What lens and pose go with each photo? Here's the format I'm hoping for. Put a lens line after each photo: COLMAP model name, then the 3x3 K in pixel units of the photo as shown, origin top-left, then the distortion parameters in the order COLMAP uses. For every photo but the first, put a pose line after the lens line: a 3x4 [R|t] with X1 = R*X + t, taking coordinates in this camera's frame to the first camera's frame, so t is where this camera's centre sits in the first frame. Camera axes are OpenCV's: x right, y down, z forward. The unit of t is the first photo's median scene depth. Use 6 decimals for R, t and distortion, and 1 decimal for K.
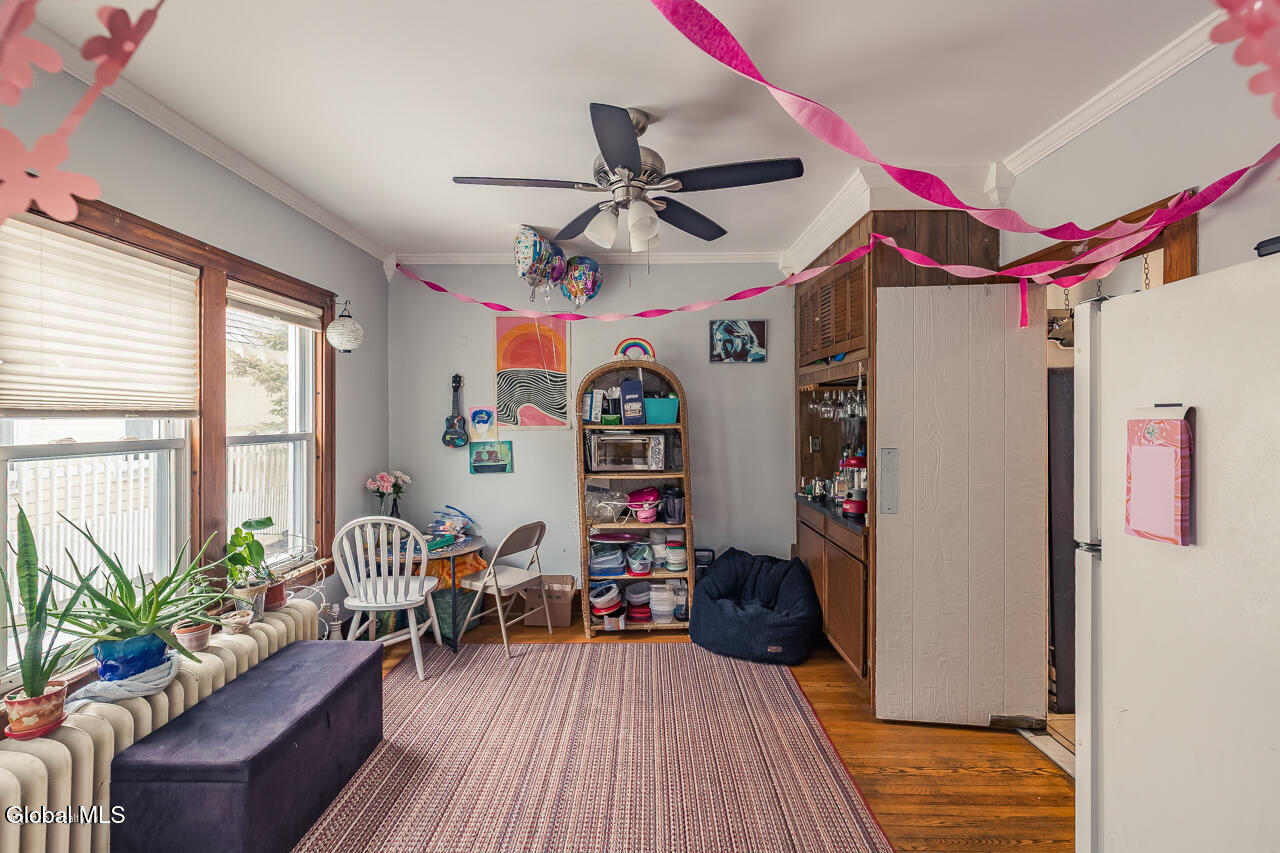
lens RADIAL K [[572.6, 0, 639.1], [0, 572.6, 421.9], [0, 0, 1]] dist [0.005057, -0.000275]
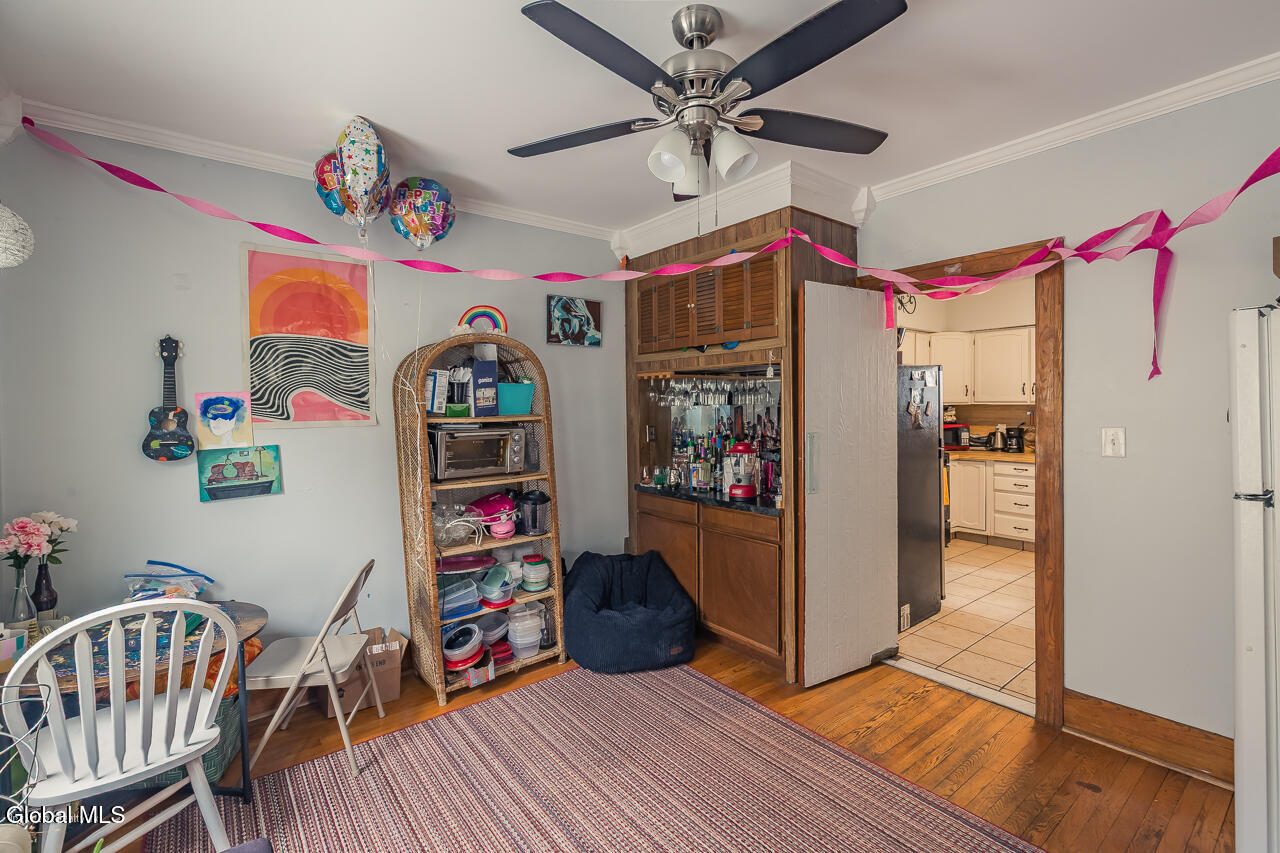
lens RADIAL K [[572.2, 0, 638.8], [0, 572.2, 418.7], [0, 0, 1]] dist [0.002299, -0.000074]
pose [[0.783610, -0.019854, 0.620935, -0.331749], [0.014859, 0.999802, 0.013216, 0.000670], [-0.621075, -0.001130, 0.783750, 0.253781]]
